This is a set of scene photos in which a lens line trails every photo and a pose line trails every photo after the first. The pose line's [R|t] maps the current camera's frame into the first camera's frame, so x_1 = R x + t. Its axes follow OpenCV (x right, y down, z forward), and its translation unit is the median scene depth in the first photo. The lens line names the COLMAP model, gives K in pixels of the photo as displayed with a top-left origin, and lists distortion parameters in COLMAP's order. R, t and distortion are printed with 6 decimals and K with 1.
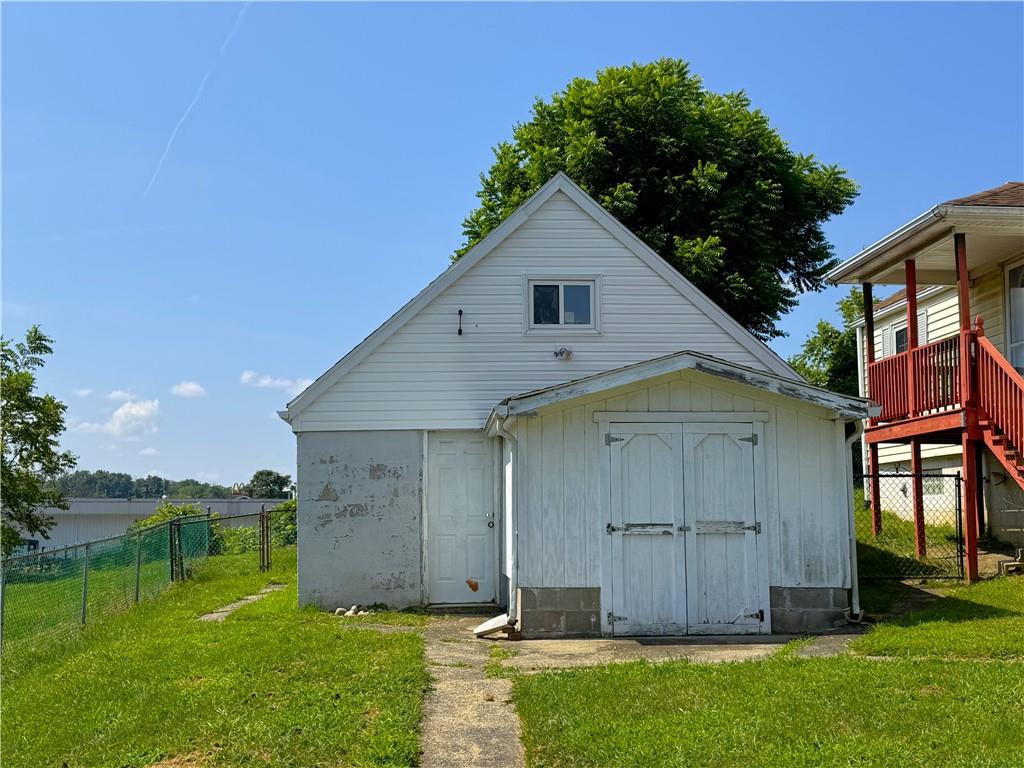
lens RADIAL K [[1198.0, 0, 512.0], [0, 1198.0, 384.0], [0, 0, 1]] dist [0.179105, -0.424922]
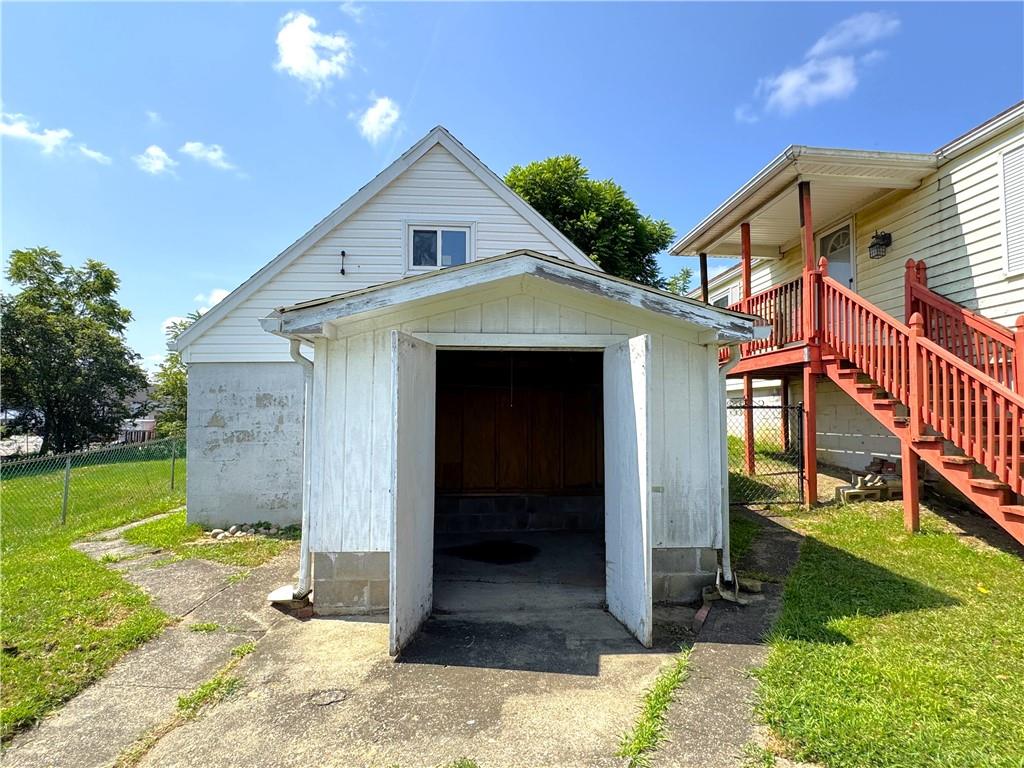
lens RADIAL K [[513.0, 0, 514.4], [0, 513.0, 385.1], [0, 0, 1]] dist [-0.002291, -0.000165]
pose [[0.999977, 0.006645, 0.001329, 0.113304], [-0.006709, 0.998415, 0.055884, 0.032151], [-0.000956, -0.055891, 0.998436, 0.545530]]
